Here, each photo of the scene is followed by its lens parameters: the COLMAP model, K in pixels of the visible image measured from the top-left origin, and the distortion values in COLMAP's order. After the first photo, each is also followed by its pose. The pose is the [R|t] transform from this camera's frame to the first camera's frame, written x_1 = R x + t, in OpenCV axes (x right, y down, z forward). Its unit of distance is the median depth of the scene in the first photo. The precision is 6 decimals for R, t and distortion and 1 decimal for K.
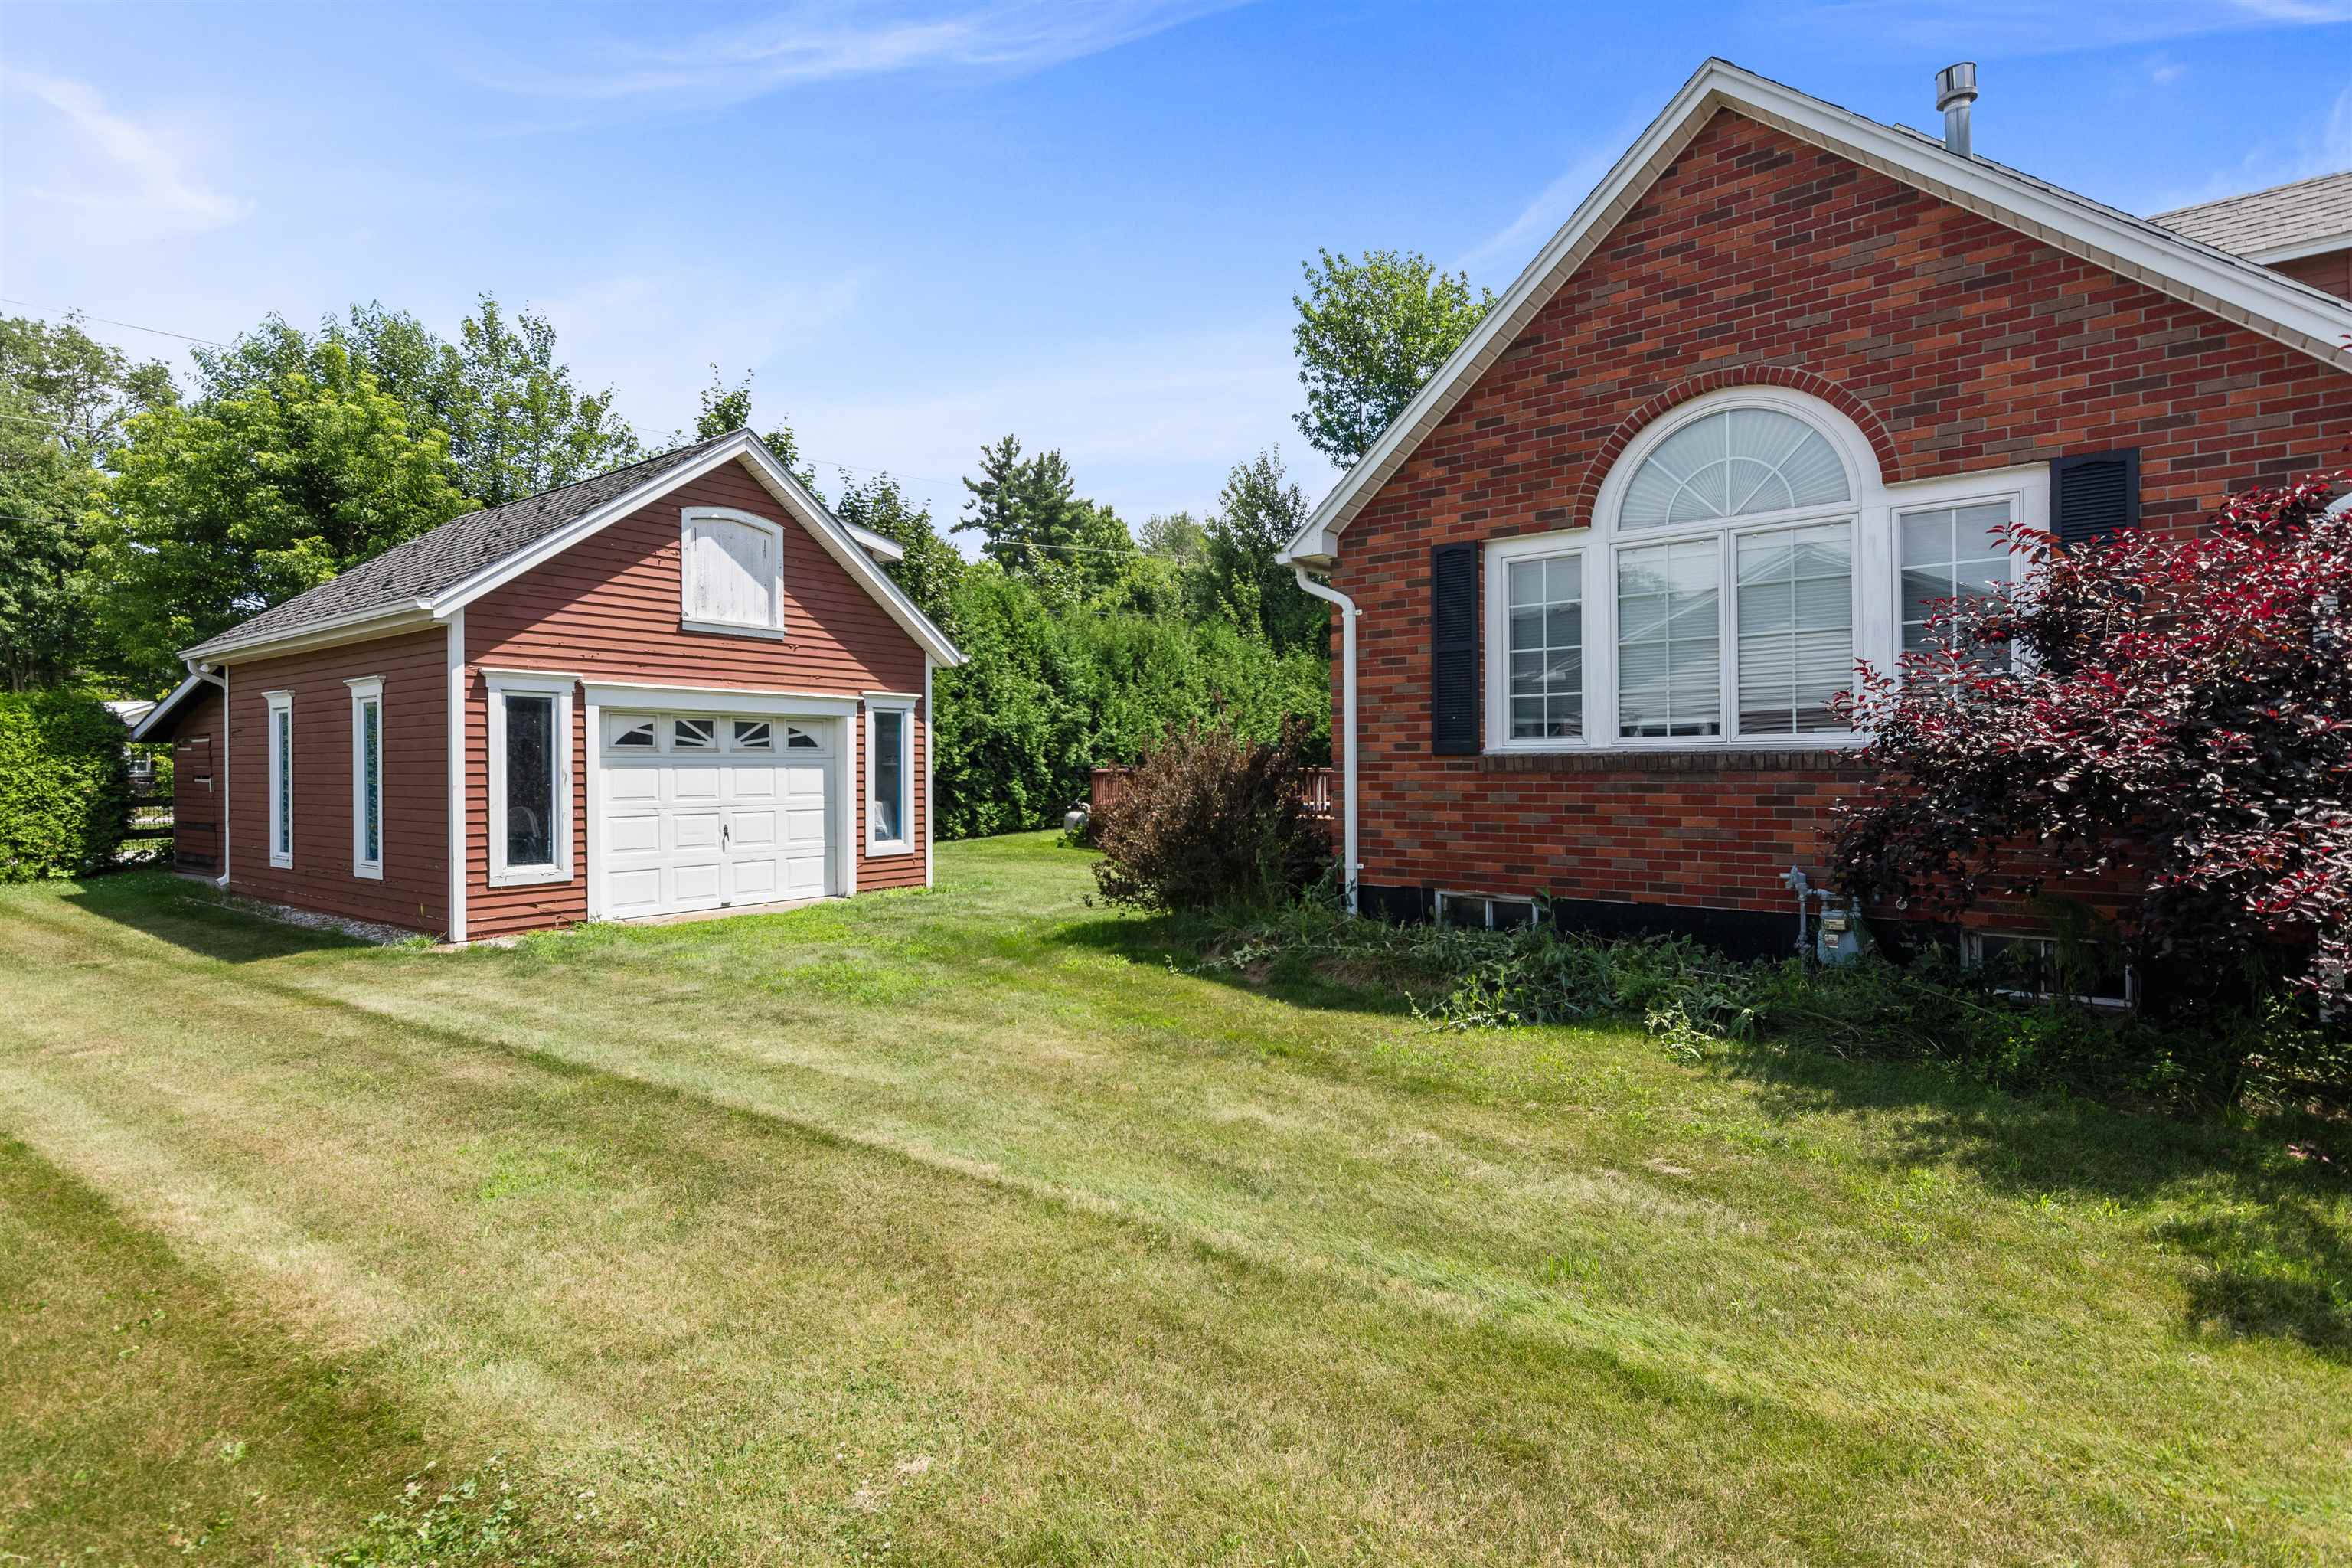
lens RADIAL K [[1140.5, 0, 1164.8], [0, 1140.5, 766.4], [0, 0, 1]] dist [0.000707, 0.000387]
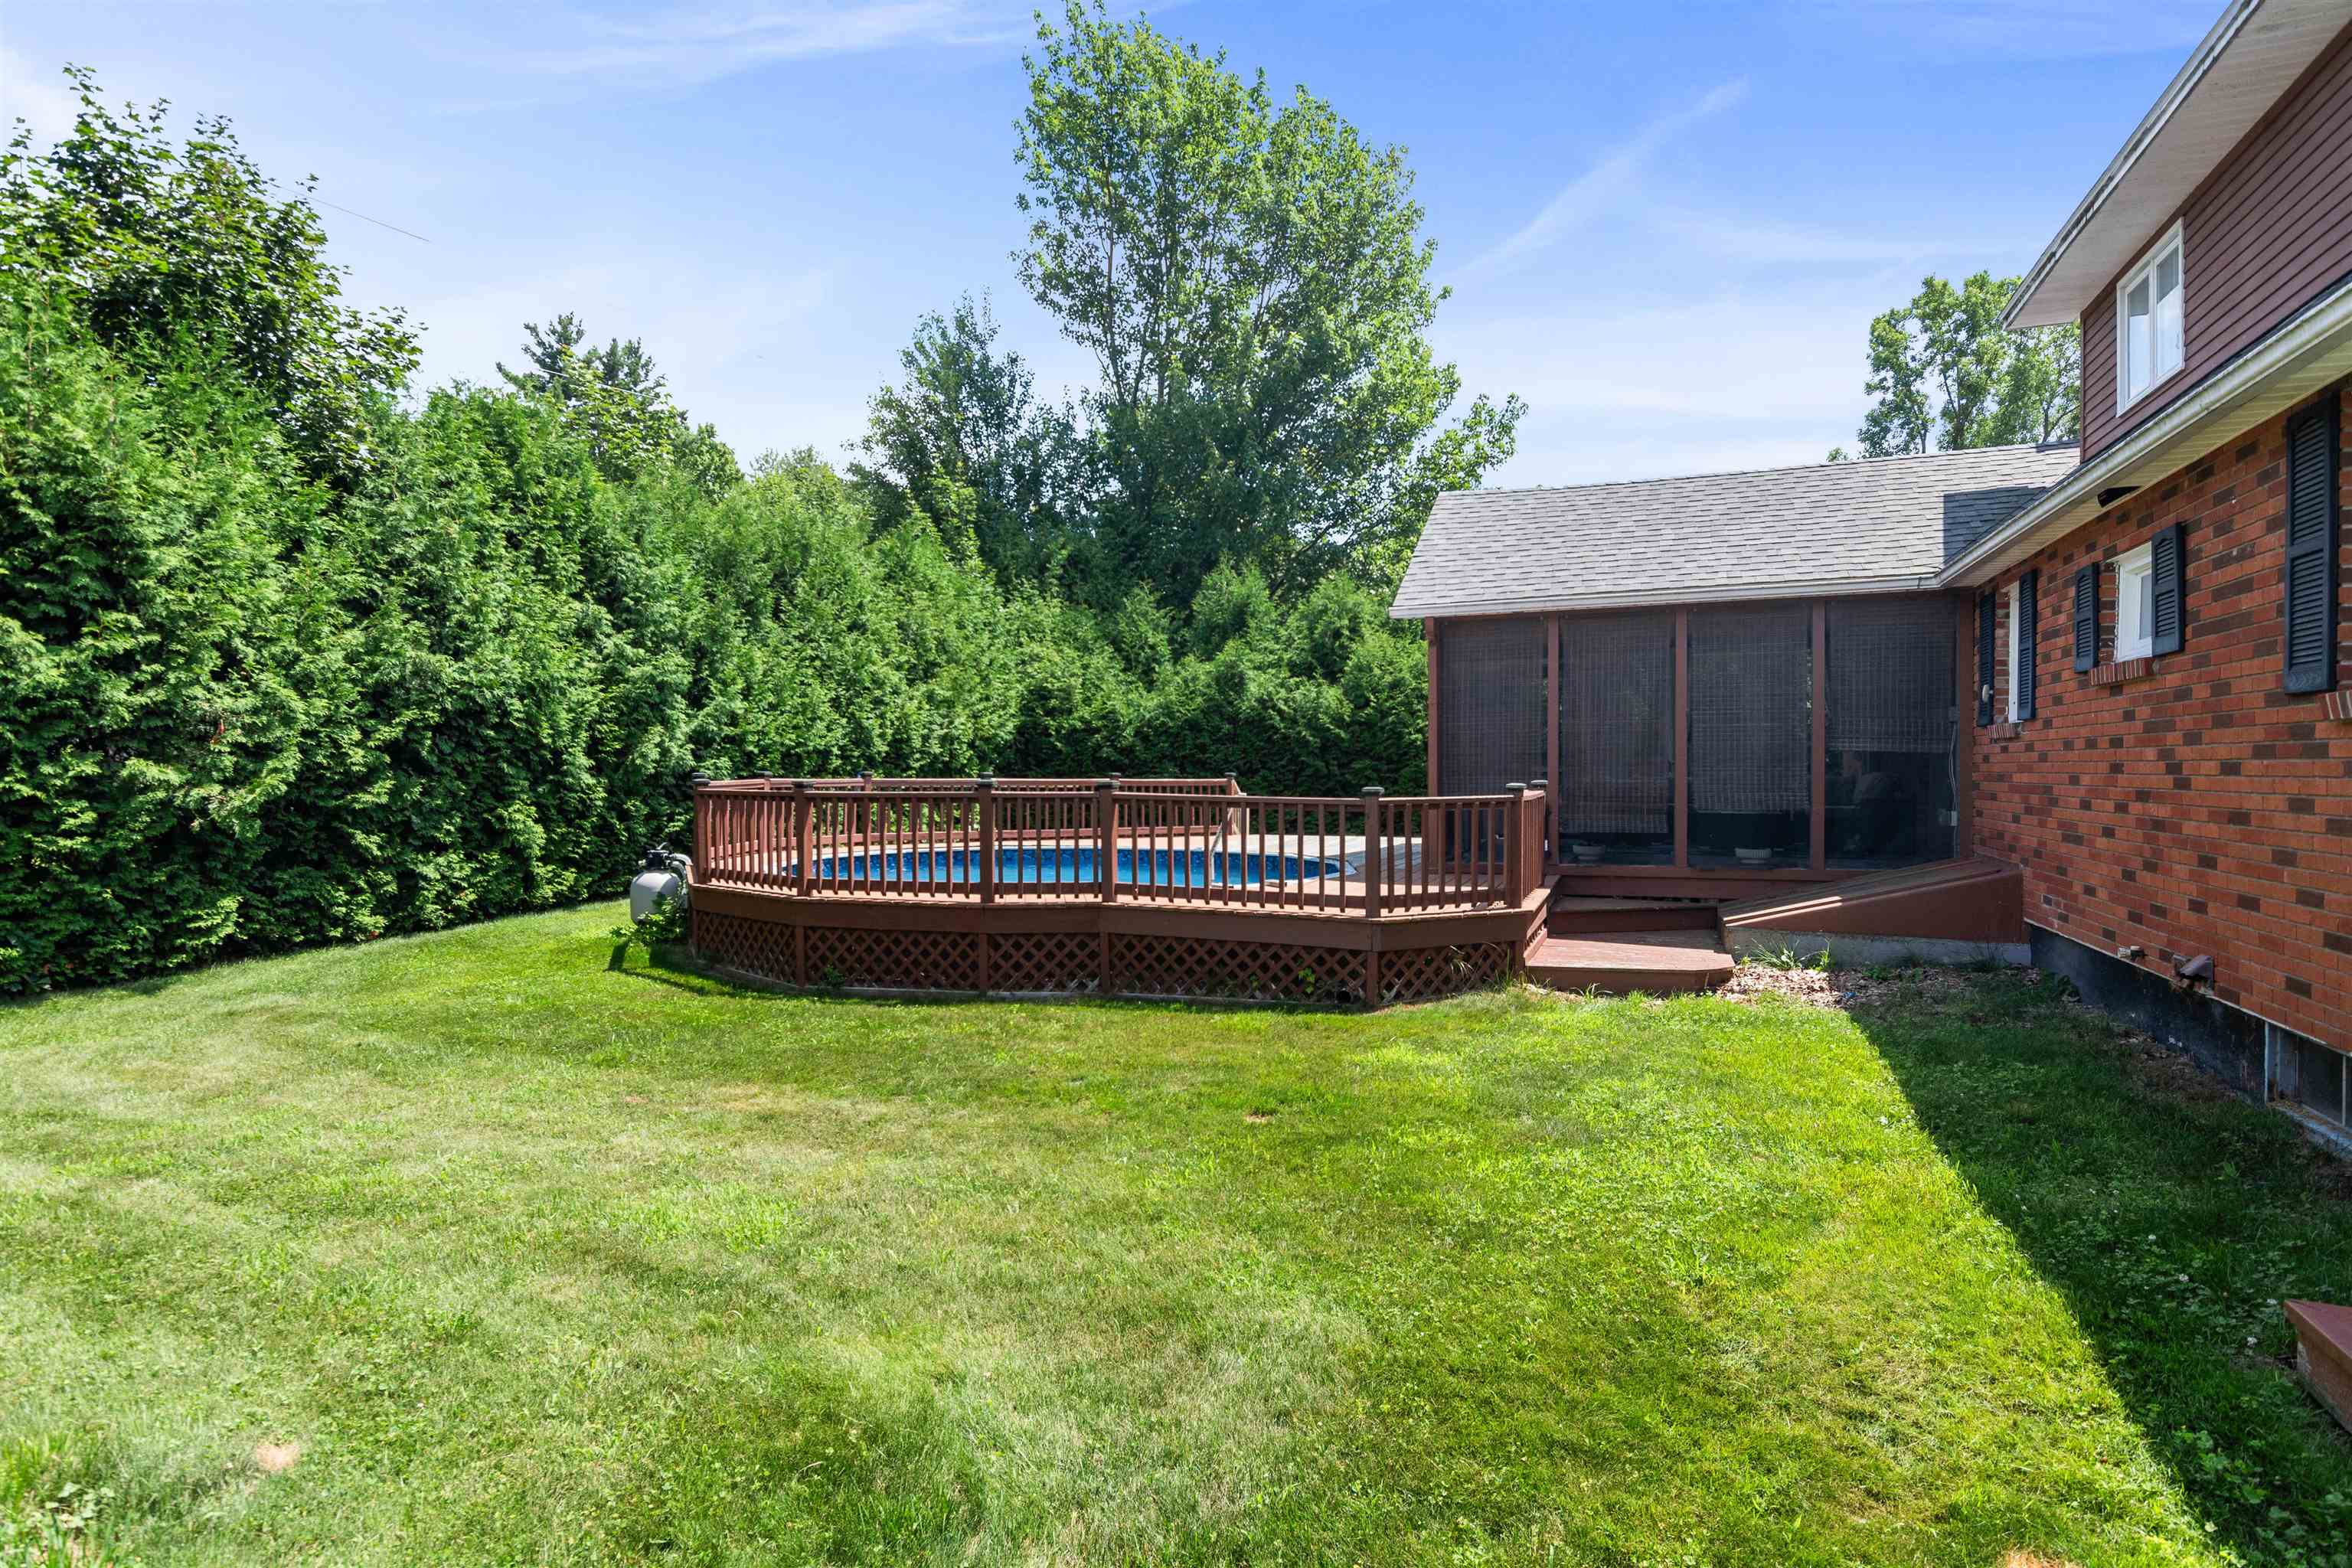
lens RADIAL K [[1239.1, 0, 1167.3], [0, 1239.1, 772.8], [0, 0, 1]] dist [-0.000797, -0.001197]
pose [[0.952295, 0.008013, 0.305074, -0.065301], [-0.009943, 0.999939, 0.004775, -0.009987], [-0.305017, -0.007581, 0.952317, 0.866519]]
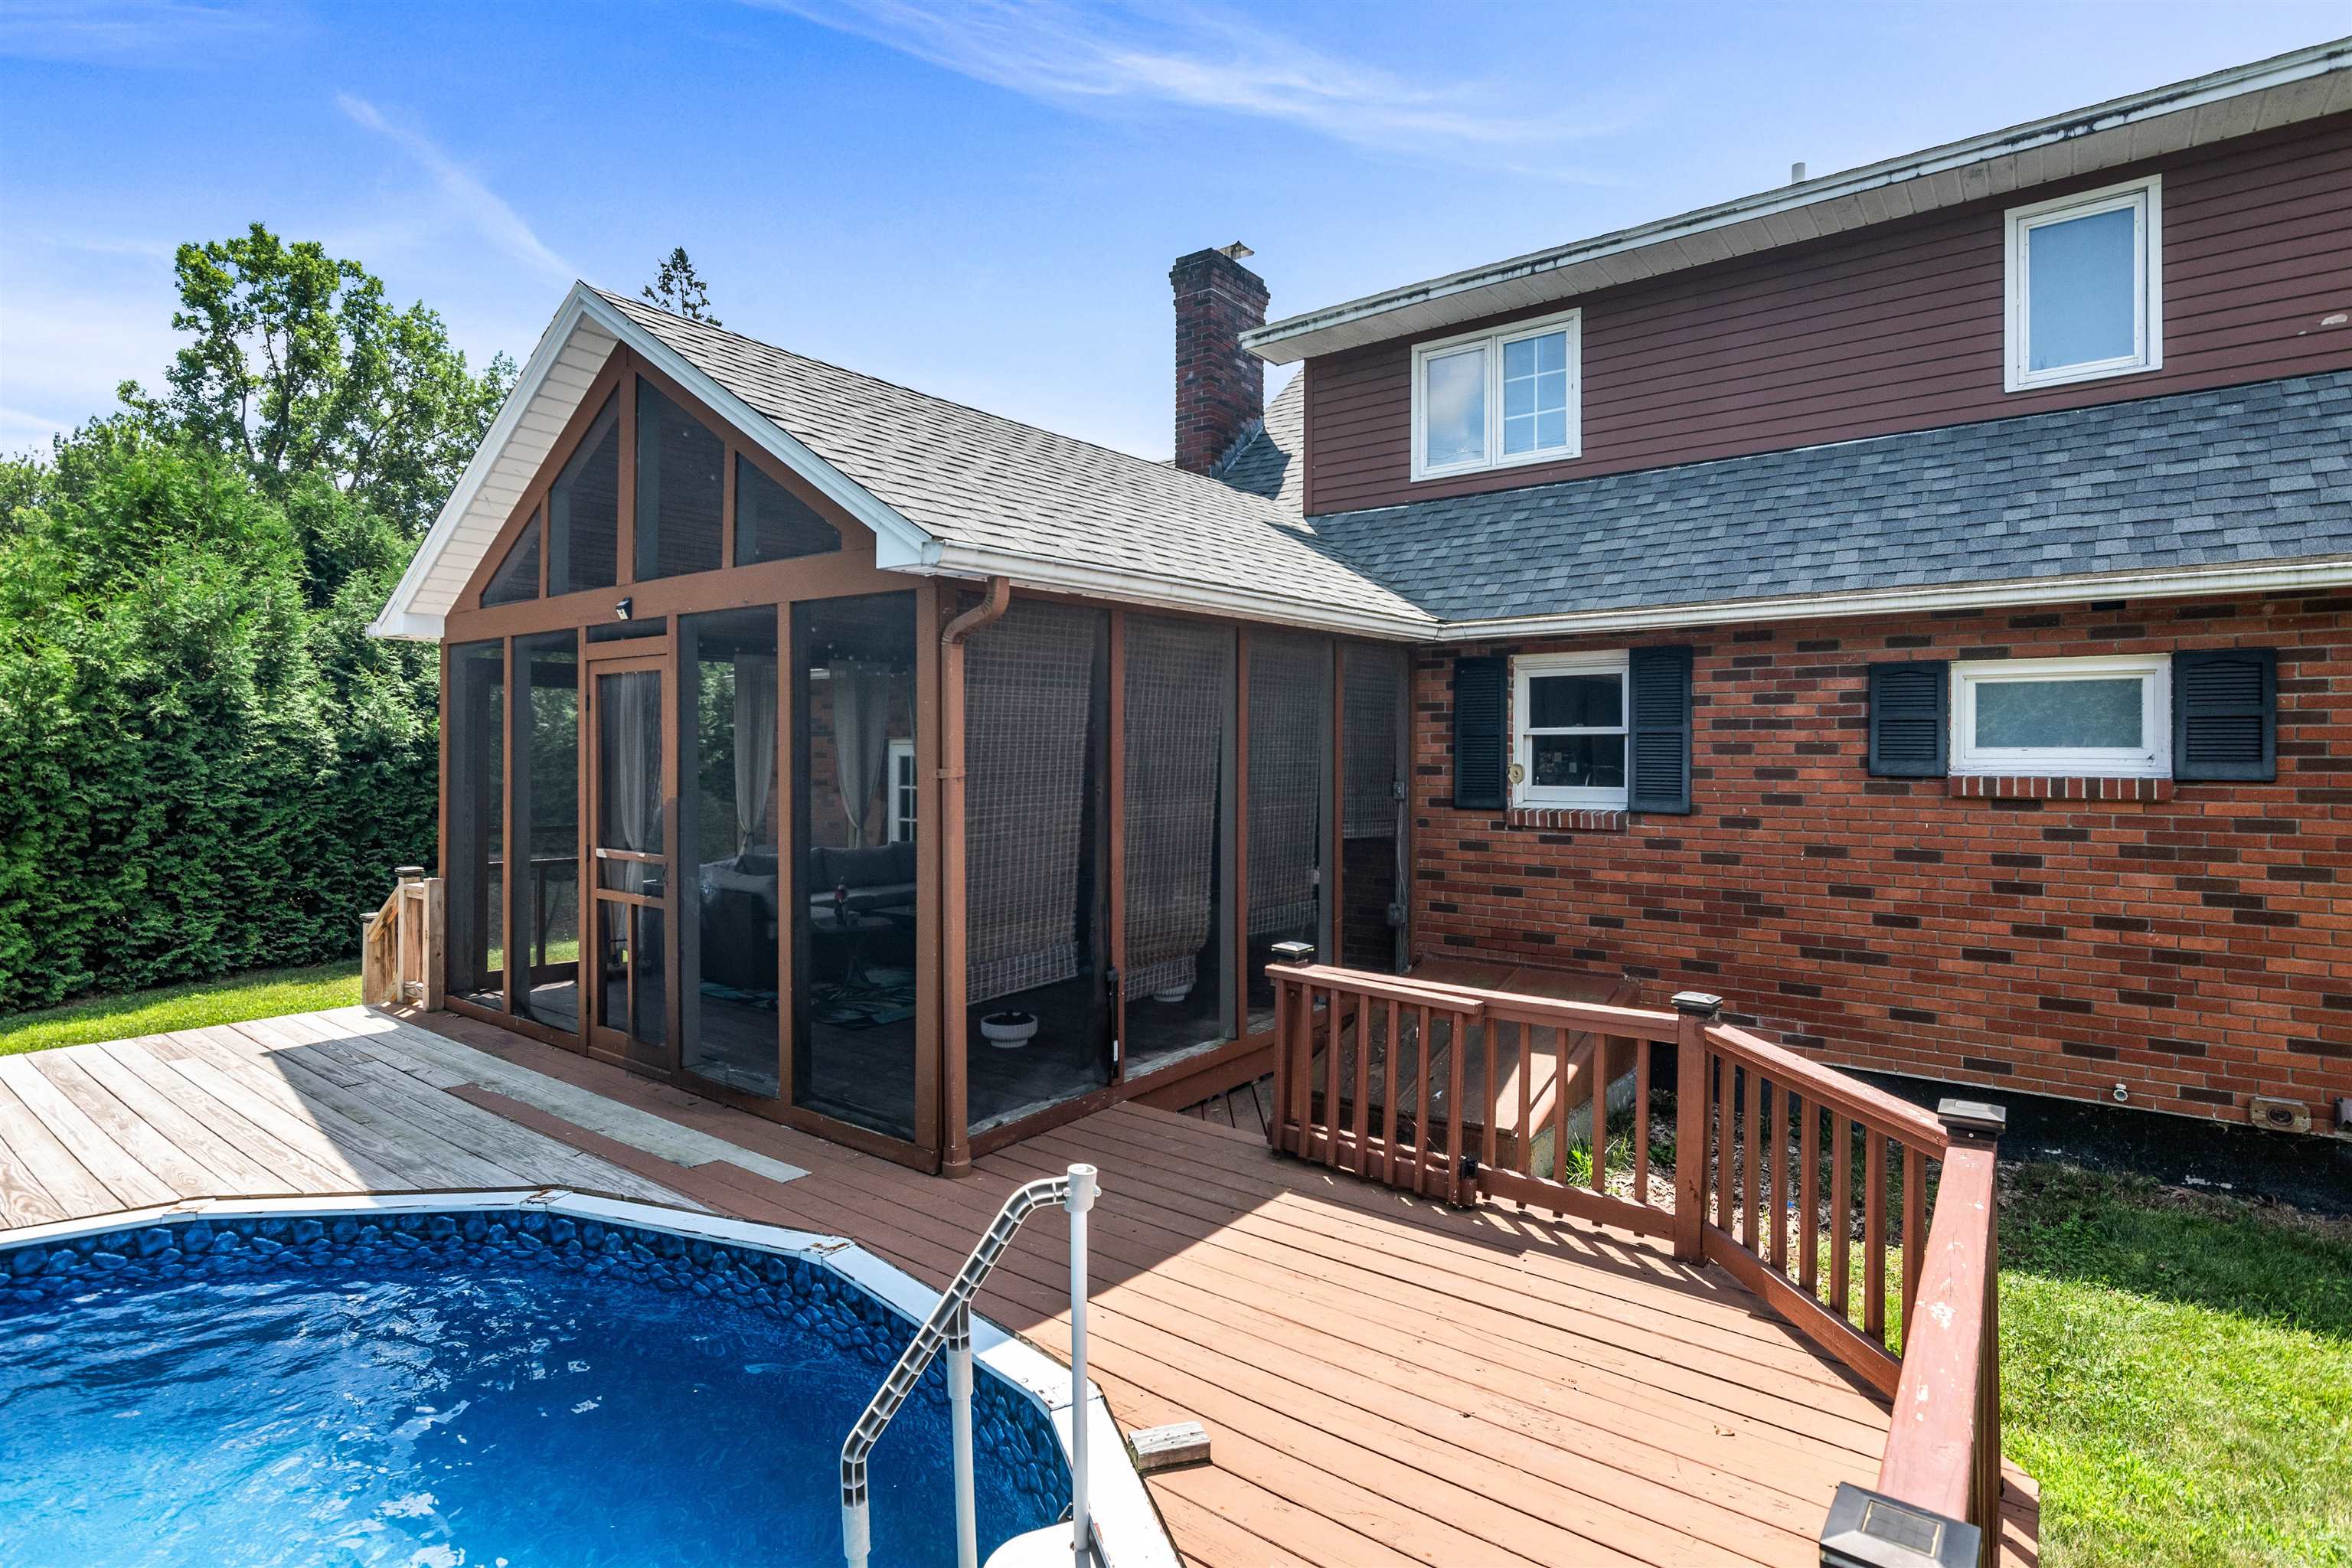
lens RADIAL K [[1171.2, 0, 1156.4], [0, 1171.2, 751.4], [0, 0, 1]] dist [-0.000385, 0.001204]
pose [[-0.025230, 0.009349, 0.999638, 0.023672], [-0.004357, 0.999946, -0.009462, -0.062511], [-0.999672, -0.004594, -0.025188, 1.606235]]
